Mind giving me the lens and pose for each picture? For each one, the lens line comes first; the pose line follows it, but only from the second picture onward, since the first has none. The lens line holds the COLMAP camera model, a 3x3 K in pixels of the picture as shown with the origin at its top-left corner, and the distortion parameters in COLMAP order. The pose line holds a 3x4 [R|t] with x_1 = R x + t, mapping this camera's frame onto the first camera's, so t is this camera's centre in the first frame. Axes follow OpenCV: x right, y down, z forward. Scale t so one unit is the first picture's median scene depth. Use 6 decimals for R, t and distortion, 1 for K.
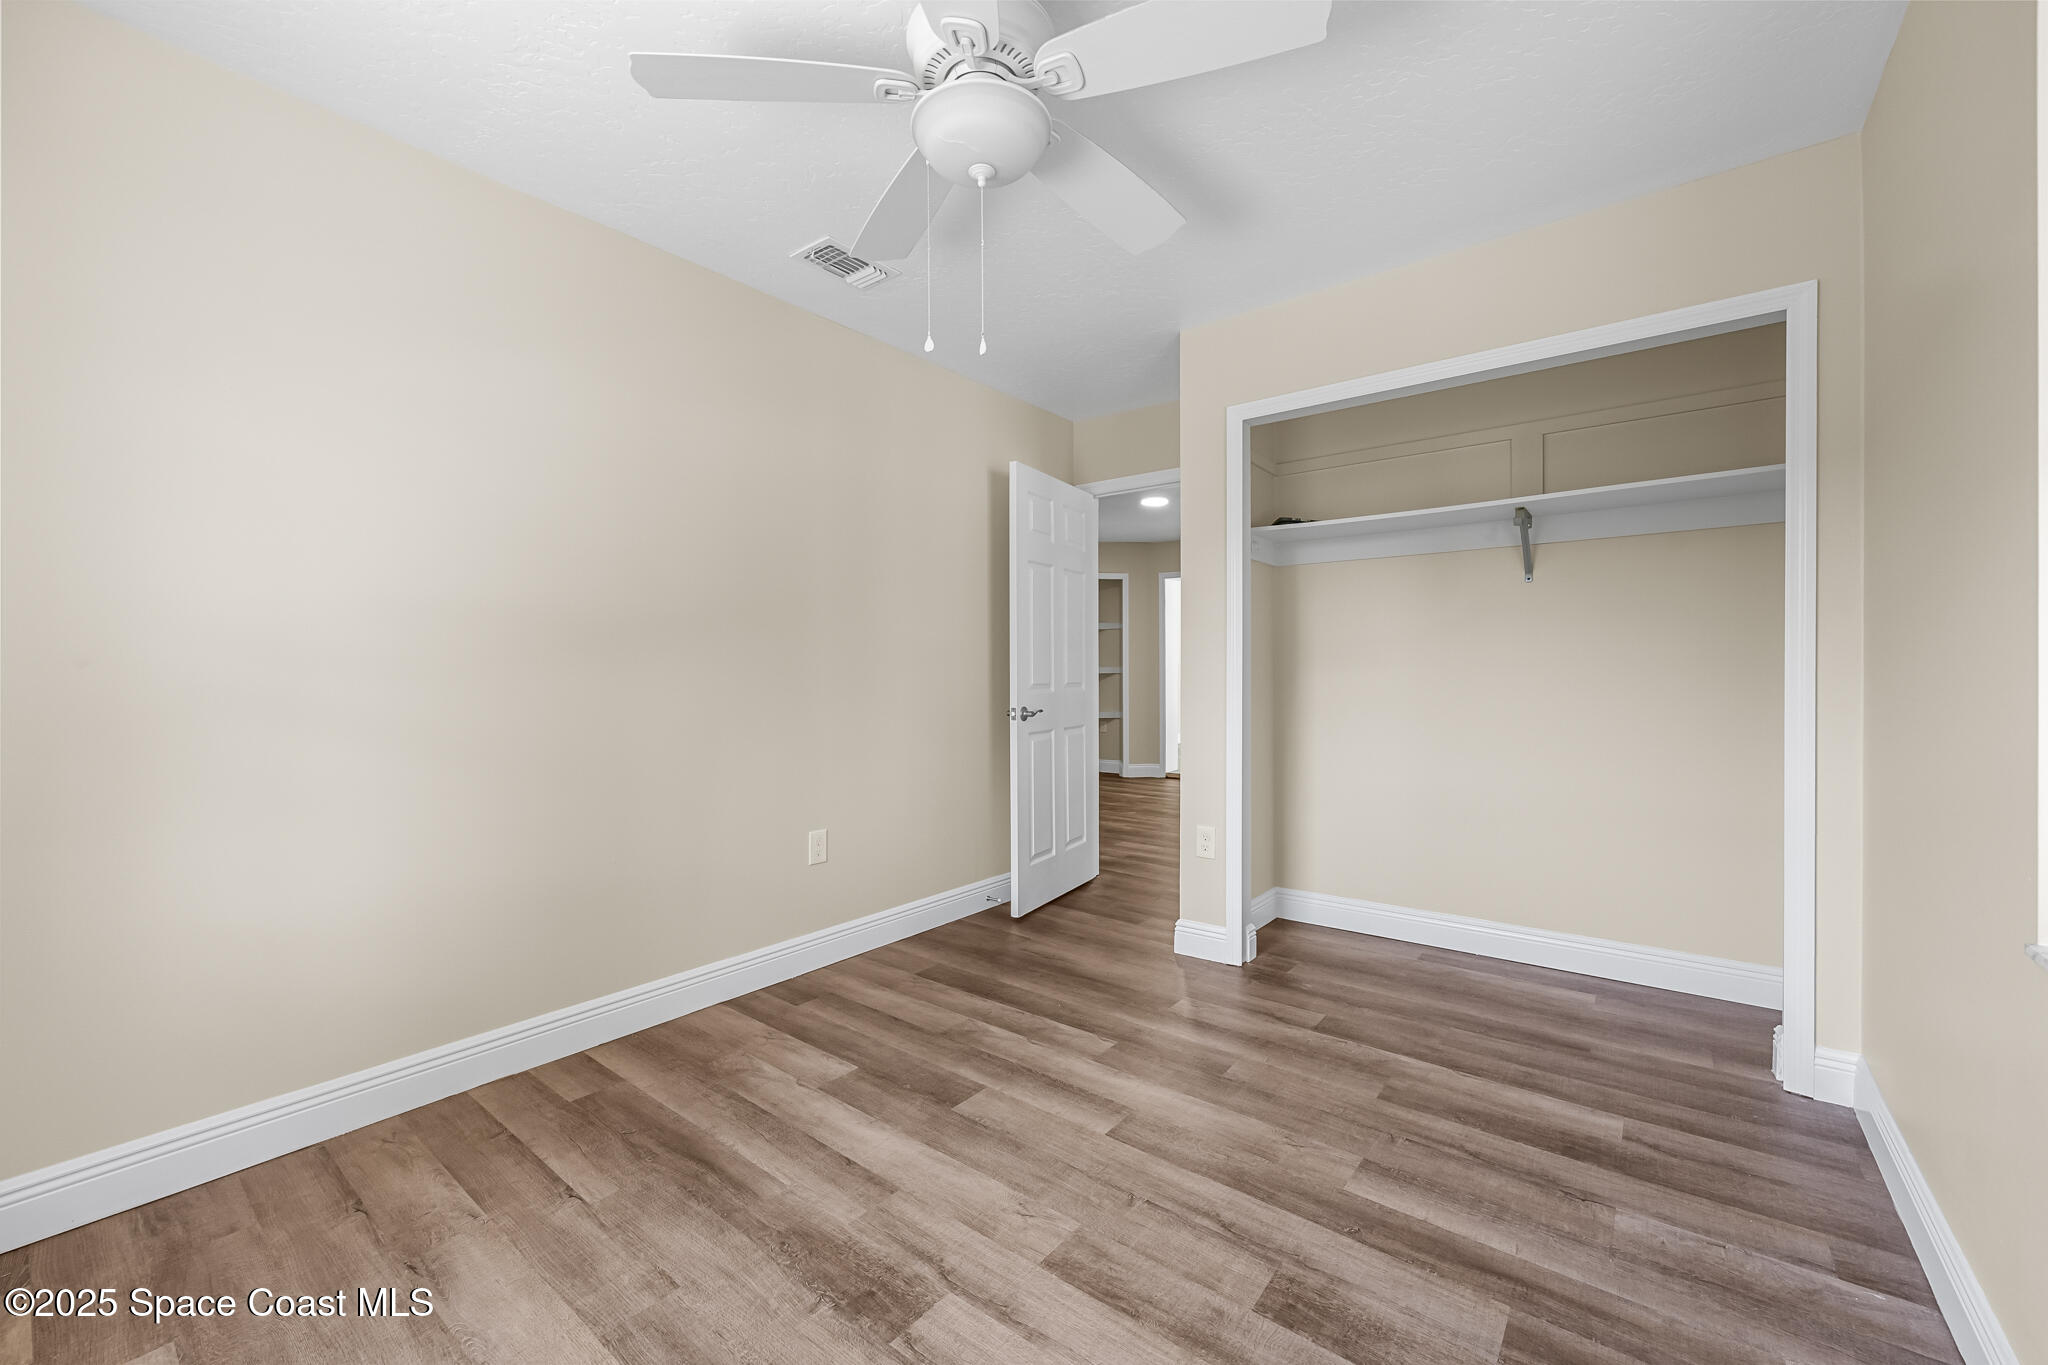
lens RADIAL K [[822.1, 0, 1019.2], [0, 822.1, 683.3], [0, 0, 1]] dist [0.000144, -0.000097]
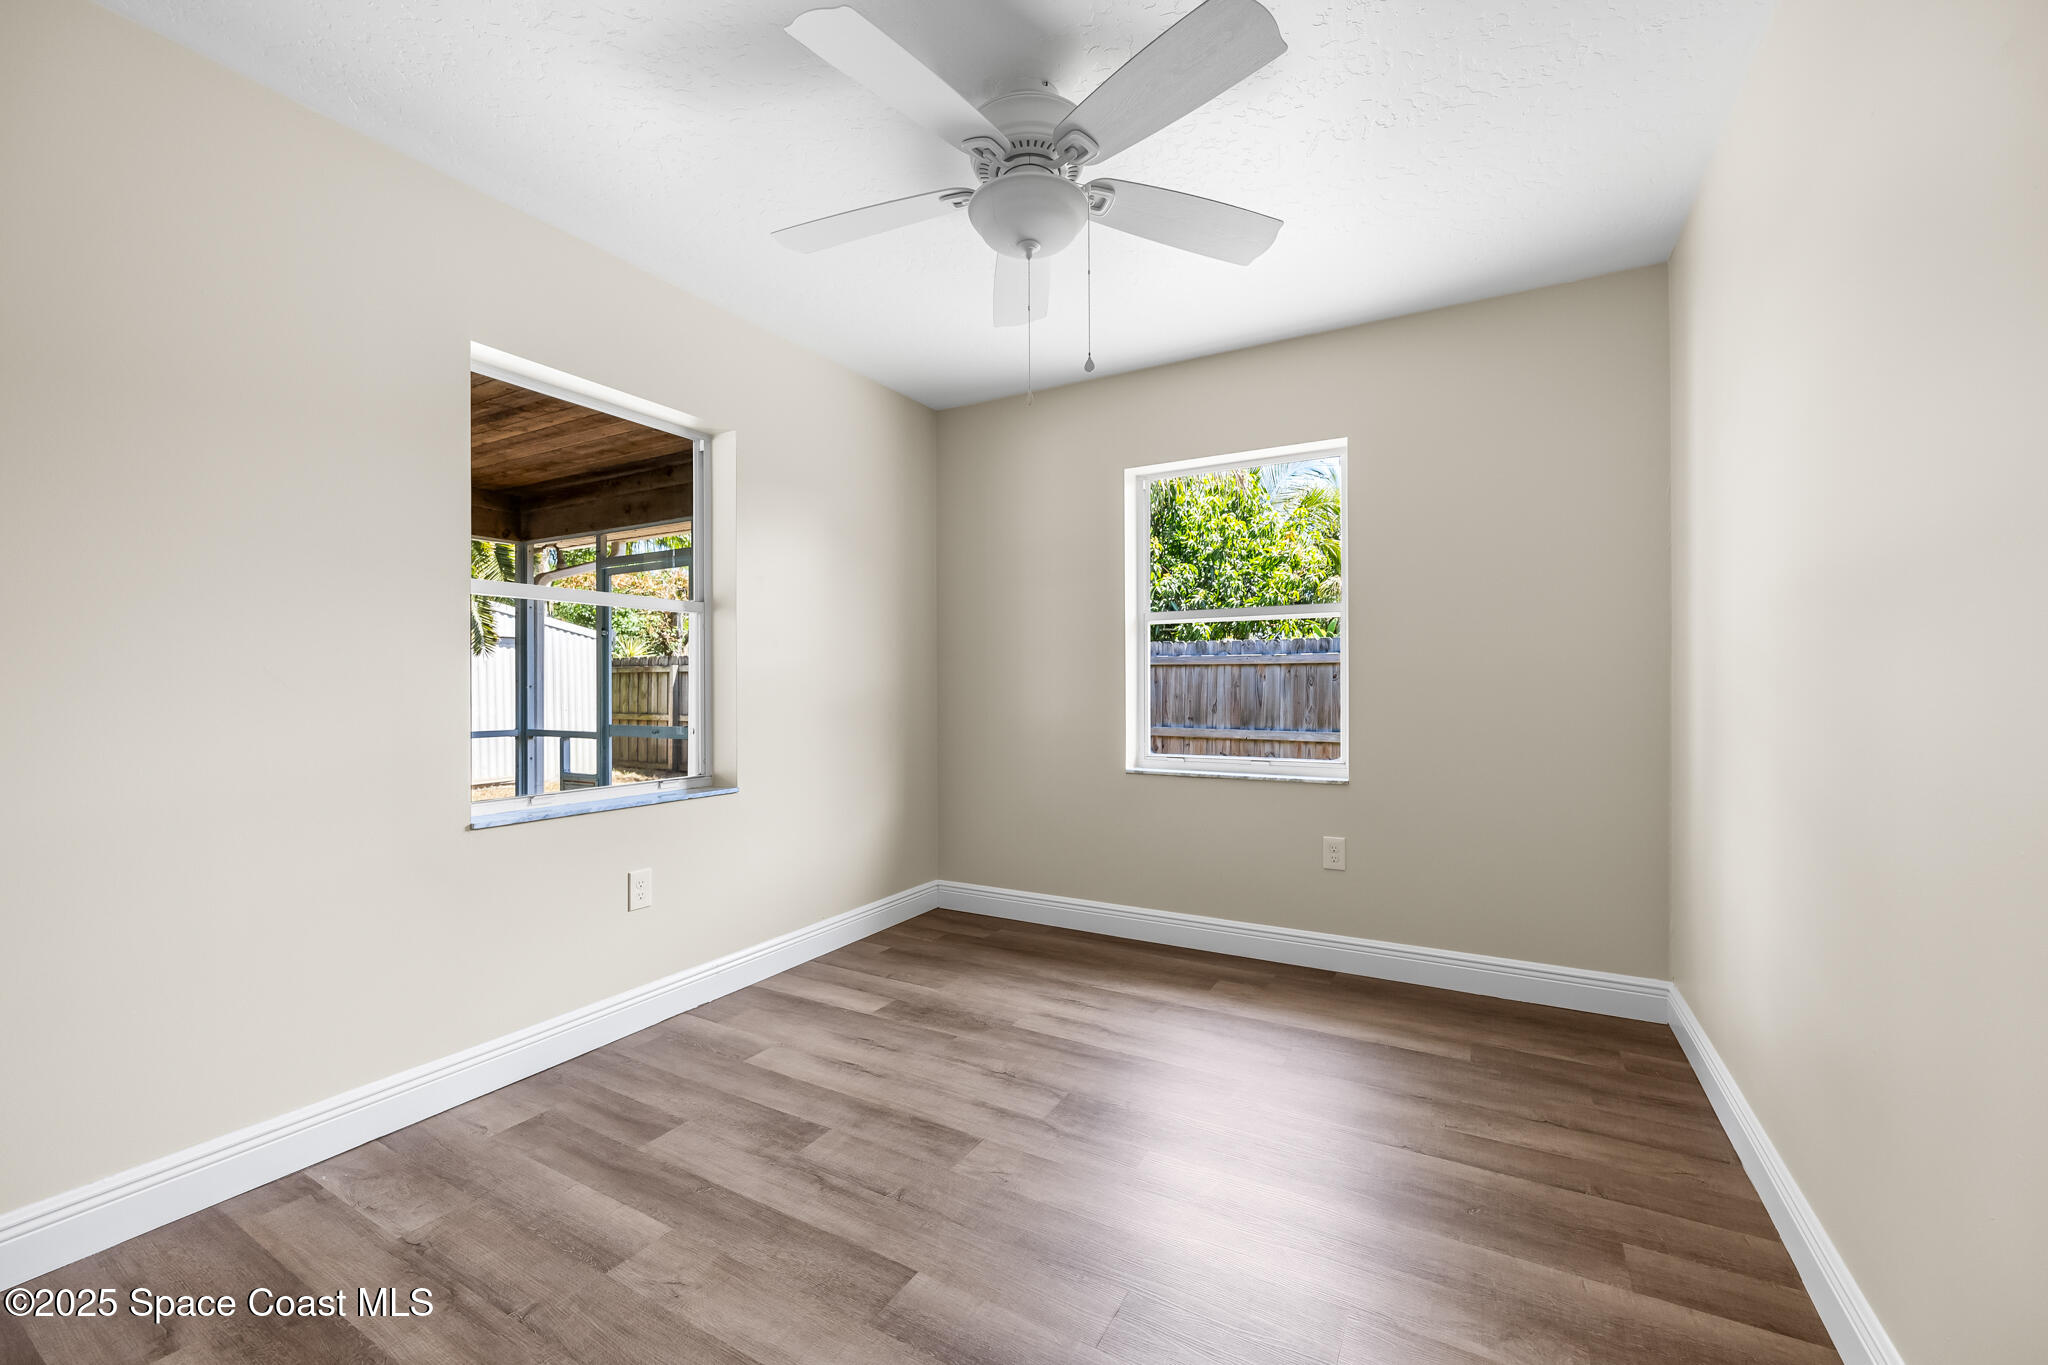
lens RADIAL K [[822.1, 0, 1012.3], [0, 822.1, 691.7], [0, 0, 1]] dist [0.000144, -0.000097]
pose [[-0.990031, 0.009011, -0.140562, 0.150747], [0.006786, 0.999844, 0.016298, -0.019045], [0.140687, 0.015182, -0.989938, 2.233981]]
